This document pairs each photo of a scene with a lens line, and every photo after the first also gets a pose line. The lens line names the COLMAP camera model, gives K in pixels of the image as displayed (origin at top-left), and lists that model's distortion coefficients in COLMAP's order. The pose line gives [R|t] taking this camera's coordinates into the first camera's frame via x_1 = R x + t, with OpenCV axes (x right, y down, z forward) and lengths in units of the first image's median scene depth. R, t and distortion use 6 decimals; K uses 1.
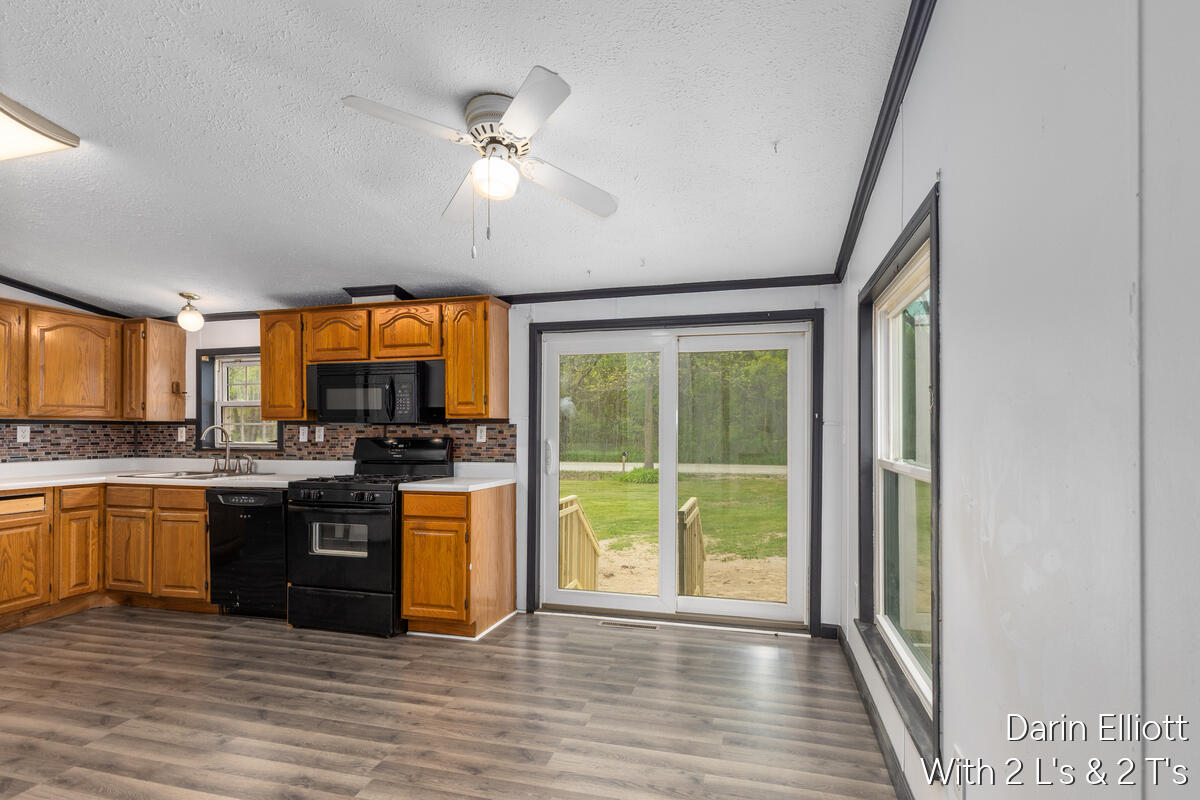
lens RADIAL K [[566.5, 0, 616.1], [0, 566.5, 426.3], [0, 0, 1]] dist [-0.000643, -0.000220]
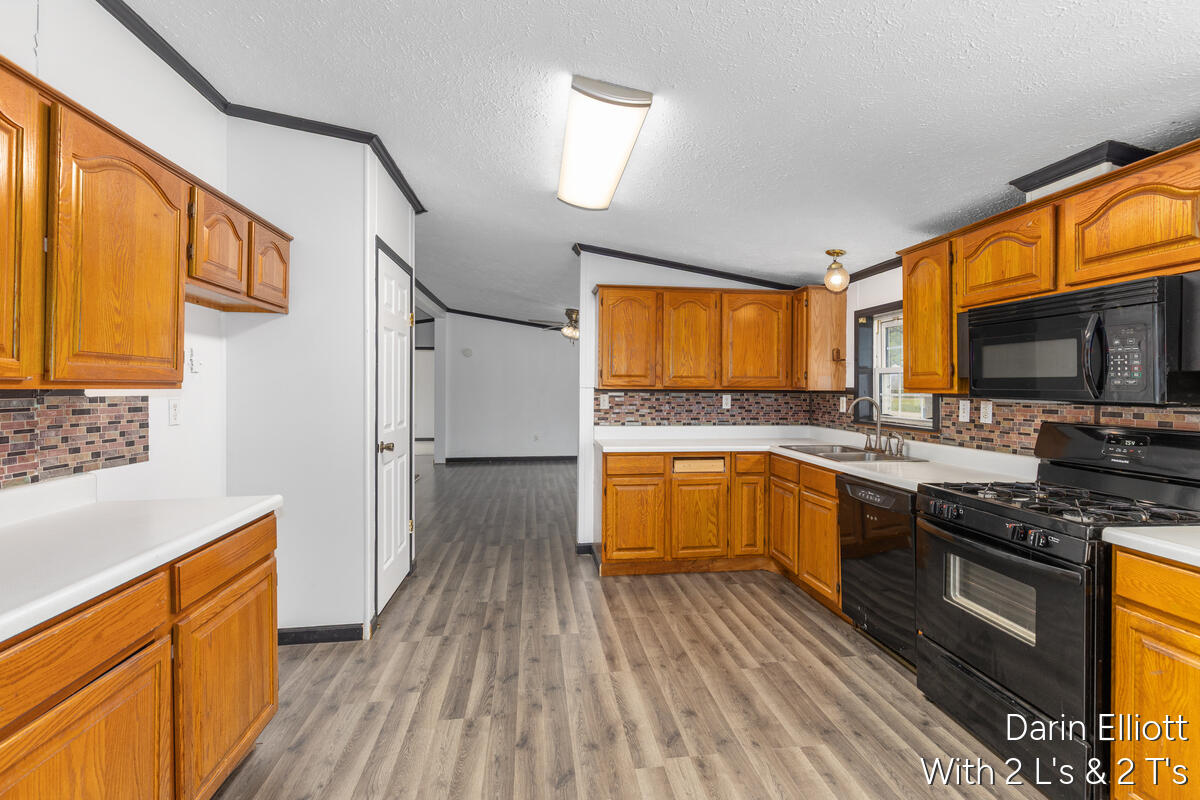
lens RADIAL K [[550.2, 0, 612.2], [0, 550.2, 384.9], [0, 0, 1]] dist [-0.000664, -0.000859]
pose [[0.380937, -0.000731, -0.924601, -0.088836], [0.001354, 0.999999, -0.000233, -0.021702], [0.924600, -0.001163, 0.380937, 0.362847]]
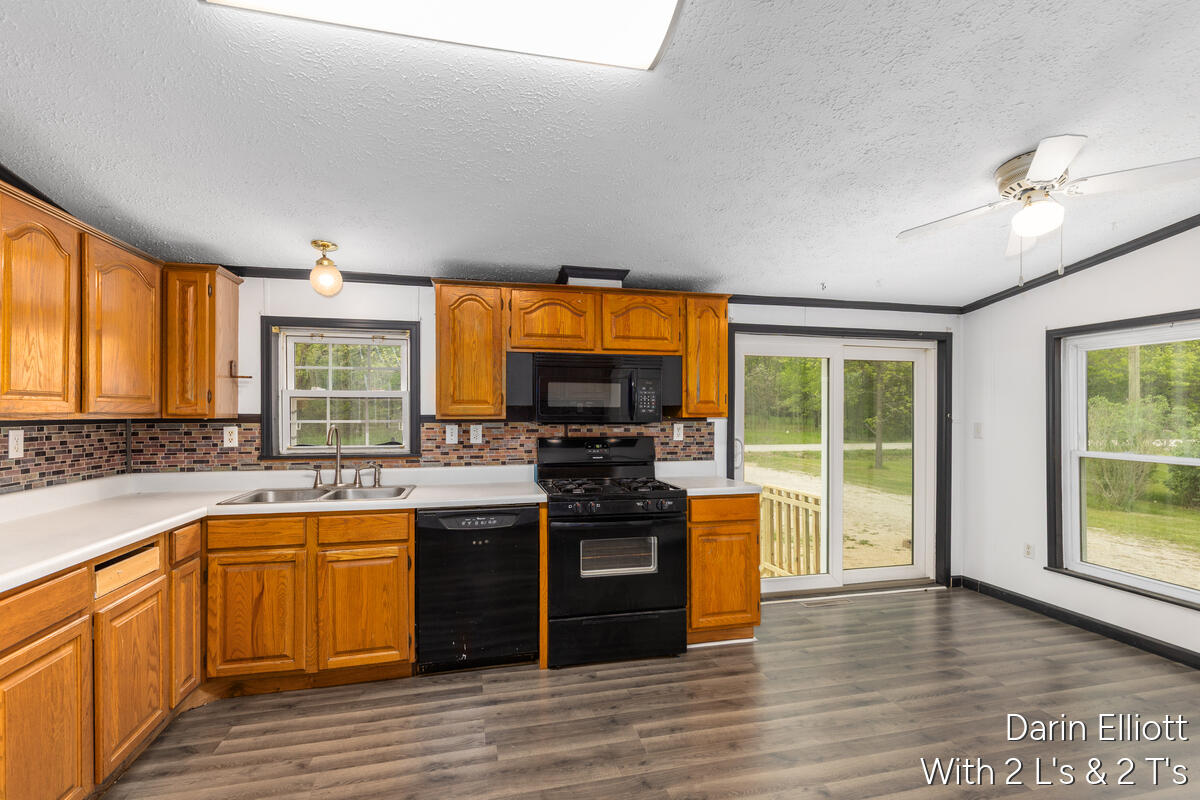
lens RADIAL K [[552.0, 0, 600.4], [0, 552.0, 408.1], [0, 0, 1]] dist [0.001404, 0.000050]
pose [[0.883335, 0.004967, 0.468716, -0.818094], [-0.005117, 0.999986, -0.000954, -0.026657], [-0.468715, -0.001556, 0.883348, 0.229474]]
